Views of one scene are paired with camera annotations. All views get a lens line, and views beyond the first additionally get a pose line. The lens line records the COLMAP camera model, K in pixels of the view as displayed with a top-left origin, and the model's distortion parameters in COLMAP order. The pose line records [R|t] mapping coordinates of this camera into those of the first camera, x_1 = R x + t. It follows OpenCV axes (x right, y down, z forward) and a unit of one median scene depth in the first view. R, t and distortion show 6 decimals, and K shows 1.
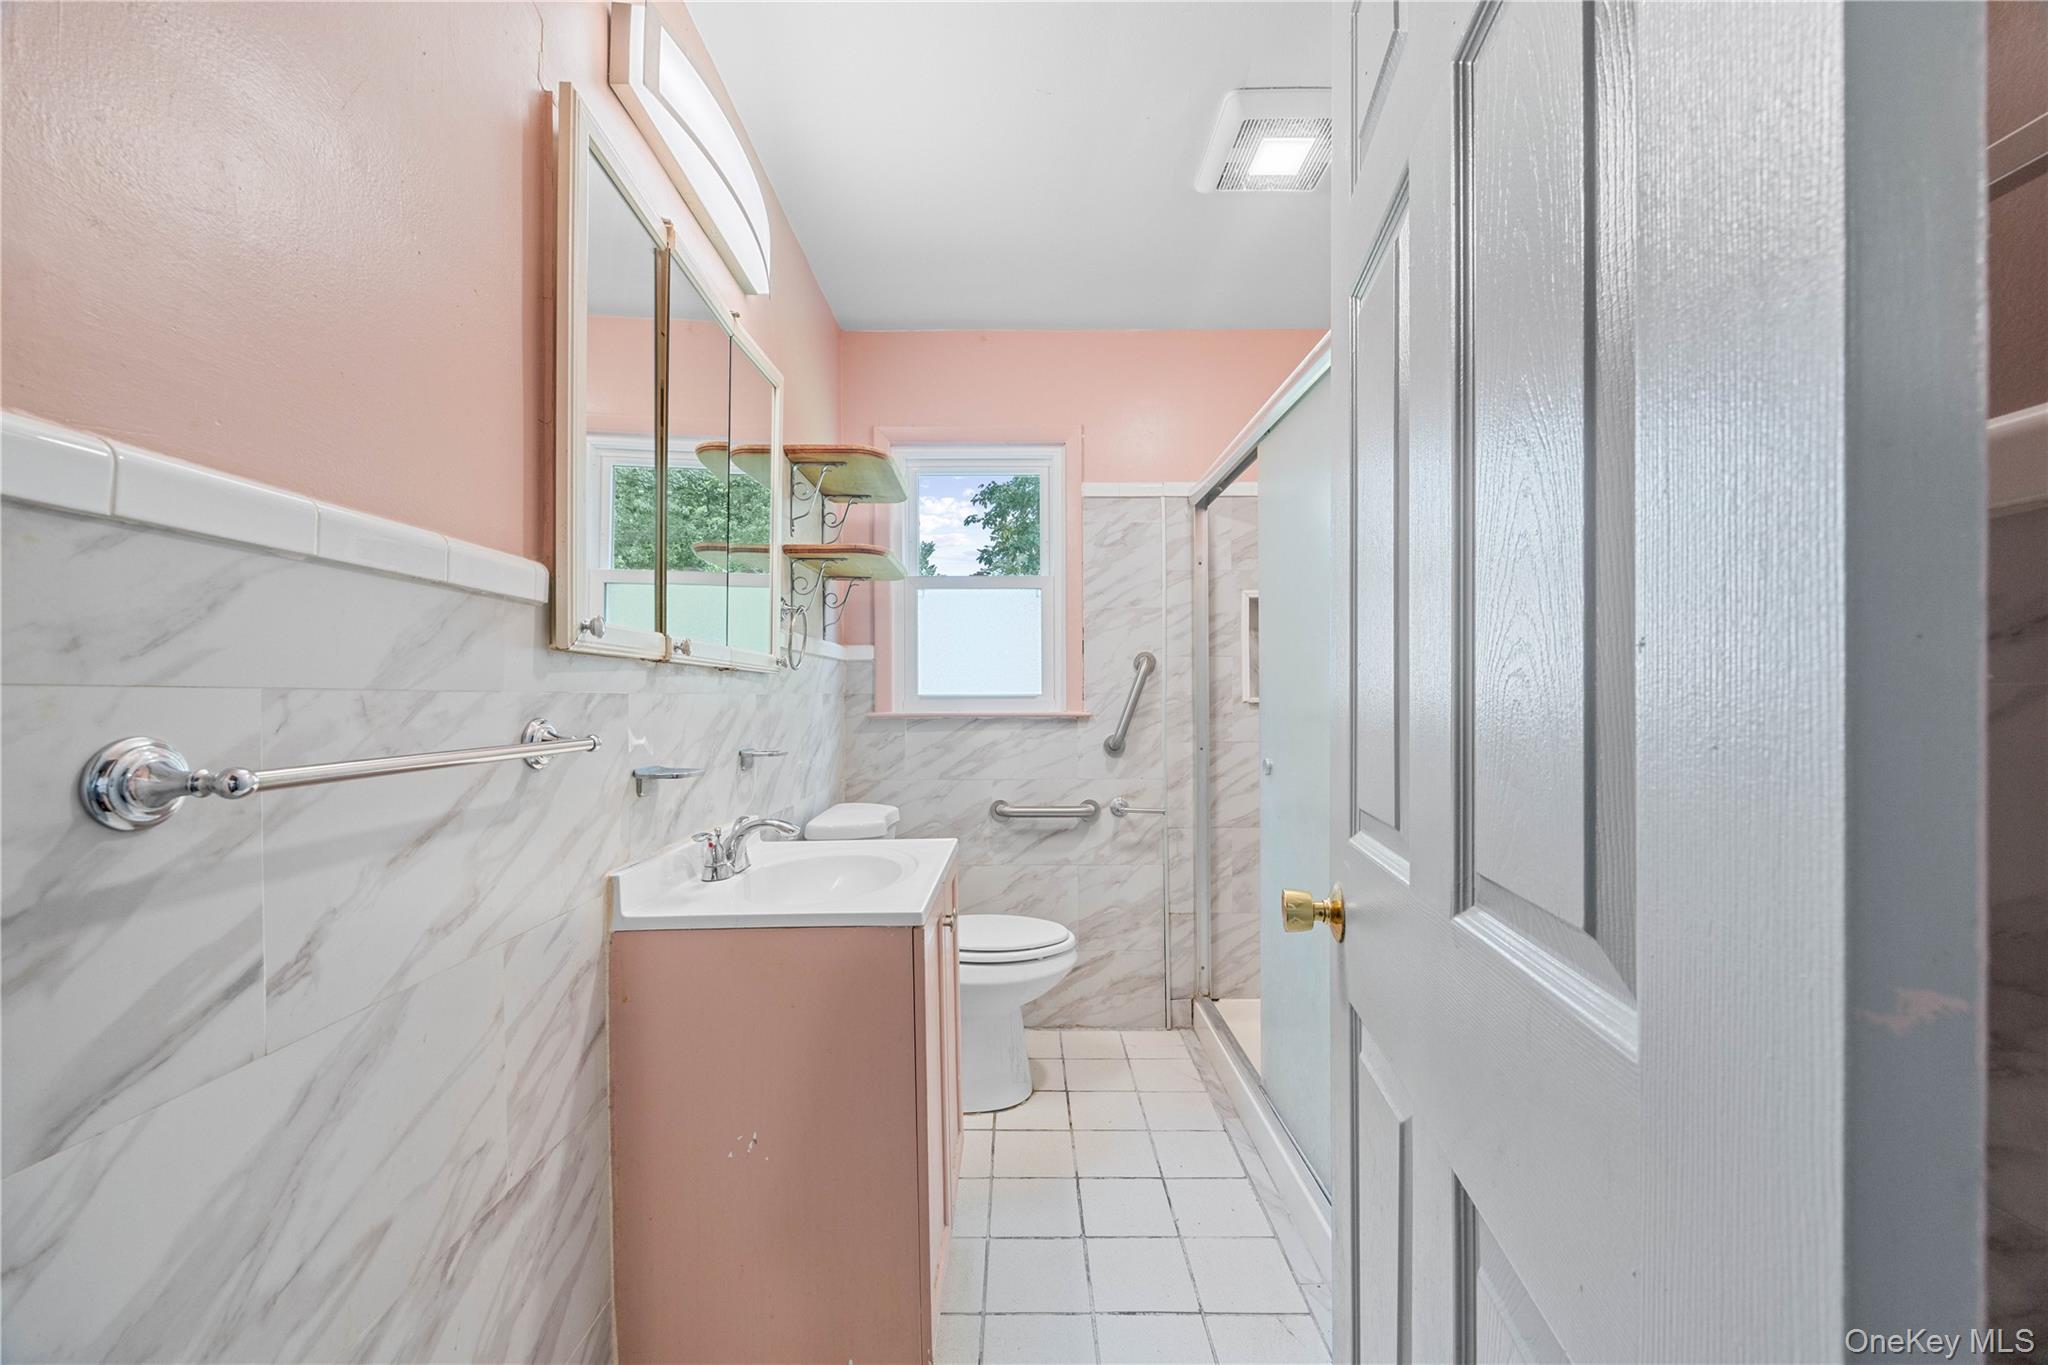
lens RADIAL K [[791.3, 0, 1023.1], [0, 791.3, 711.8], [0, 0, 1]] dist [-0.001203, 0.000174]
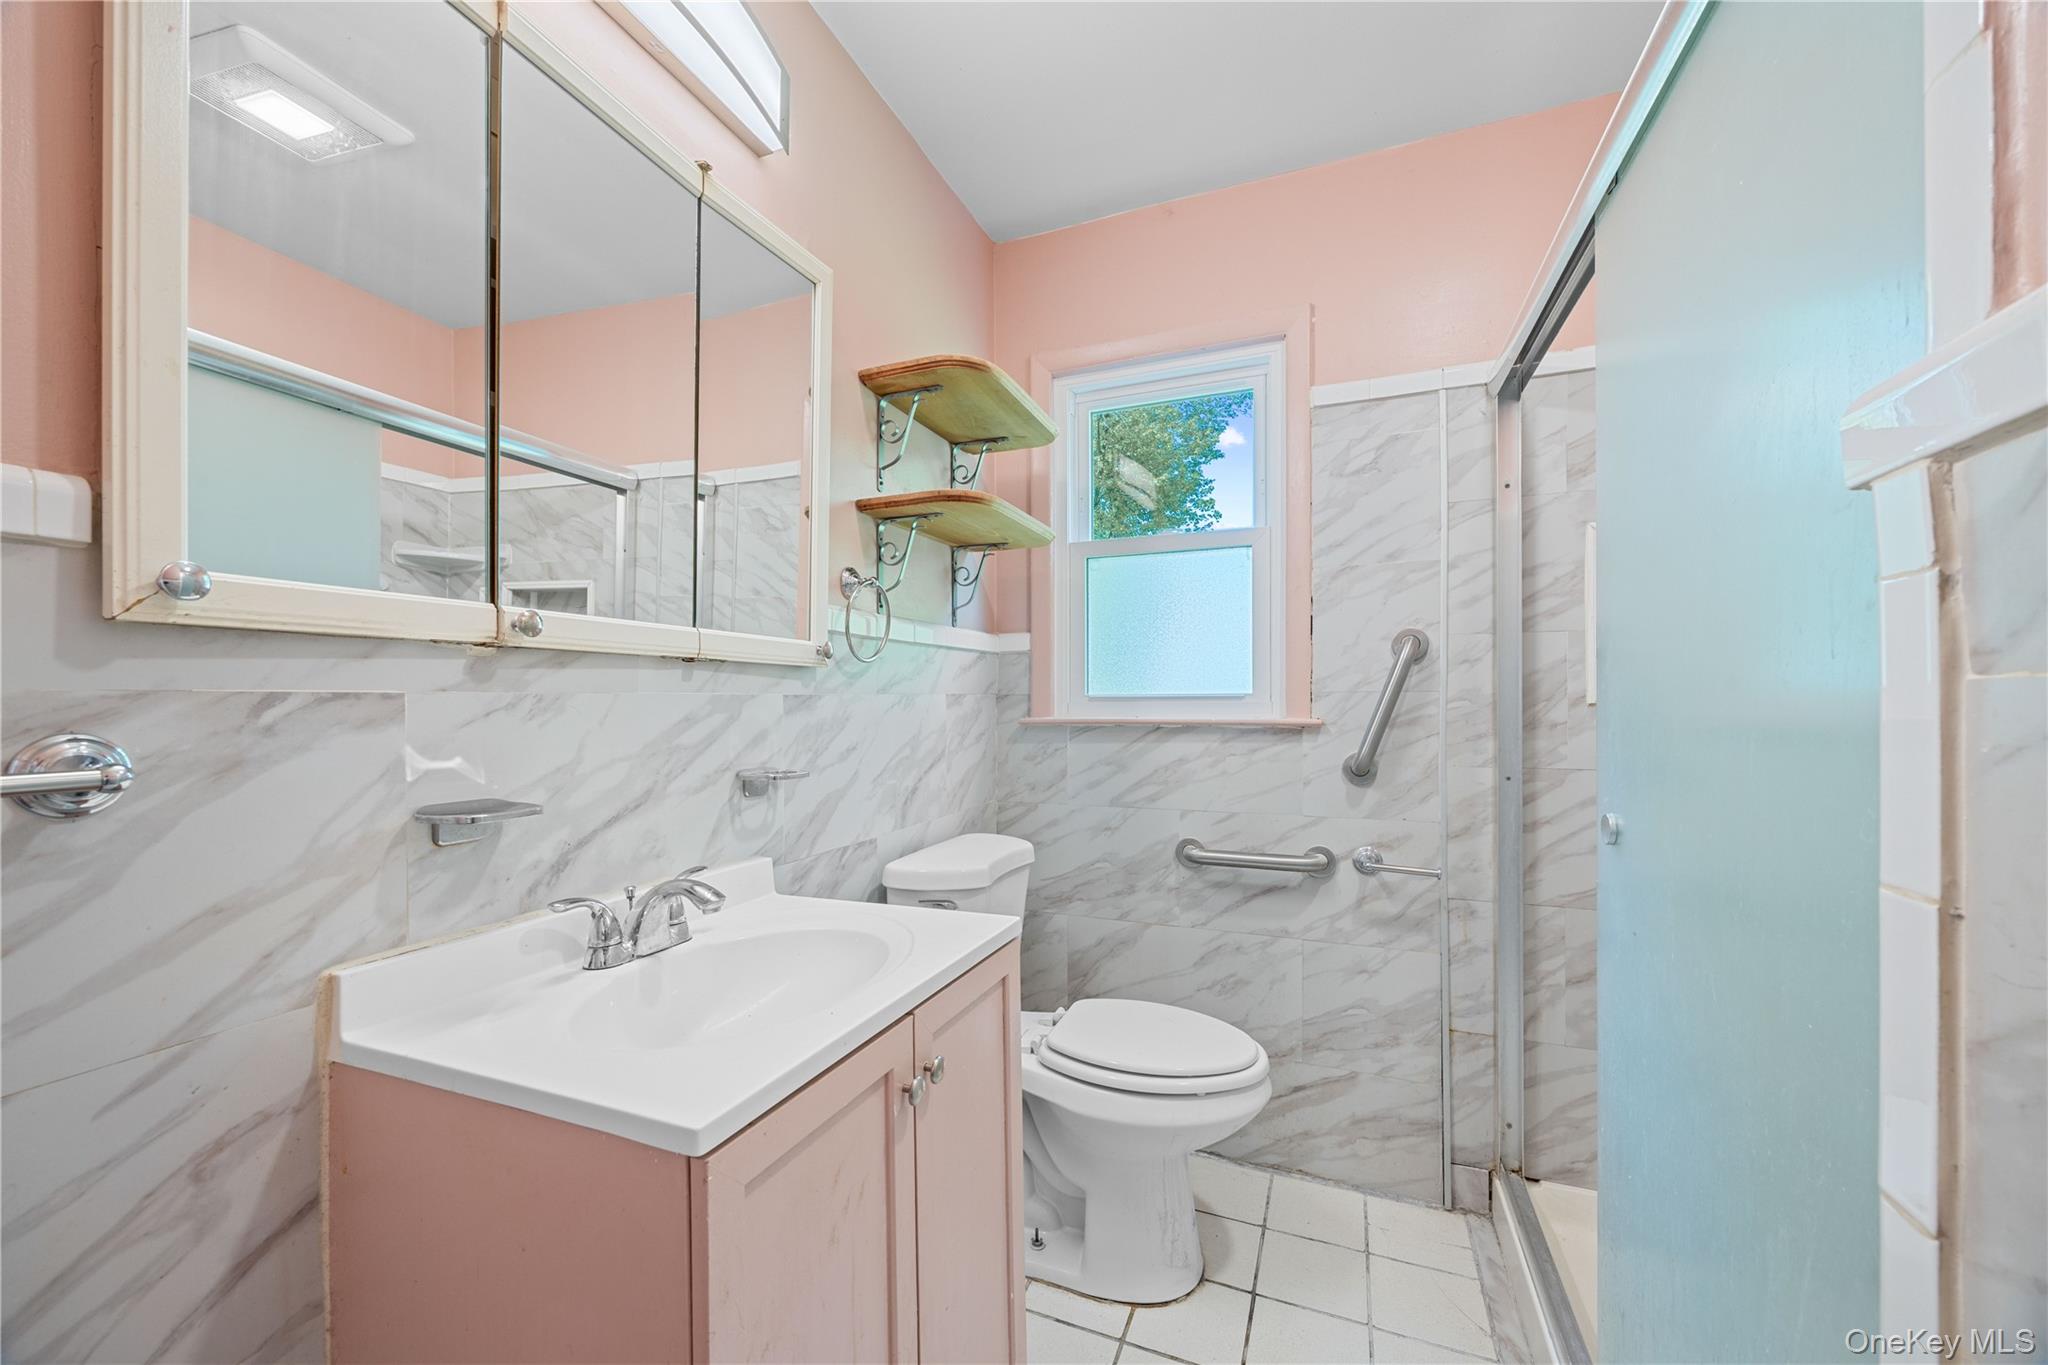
lens RADIAL K [[791.3, 0, 1023.1], [0, 791.3, 711.8], [0, 0, 1]] dist [-0.001203, 0.000174]
pose [[0.924391, 0.004689, -0.381417, 0.107092], [-0.005279, 0.999986, -0.000500, -0.004382], [0.381410, 0.002476, 0.924403, 0.265719]]
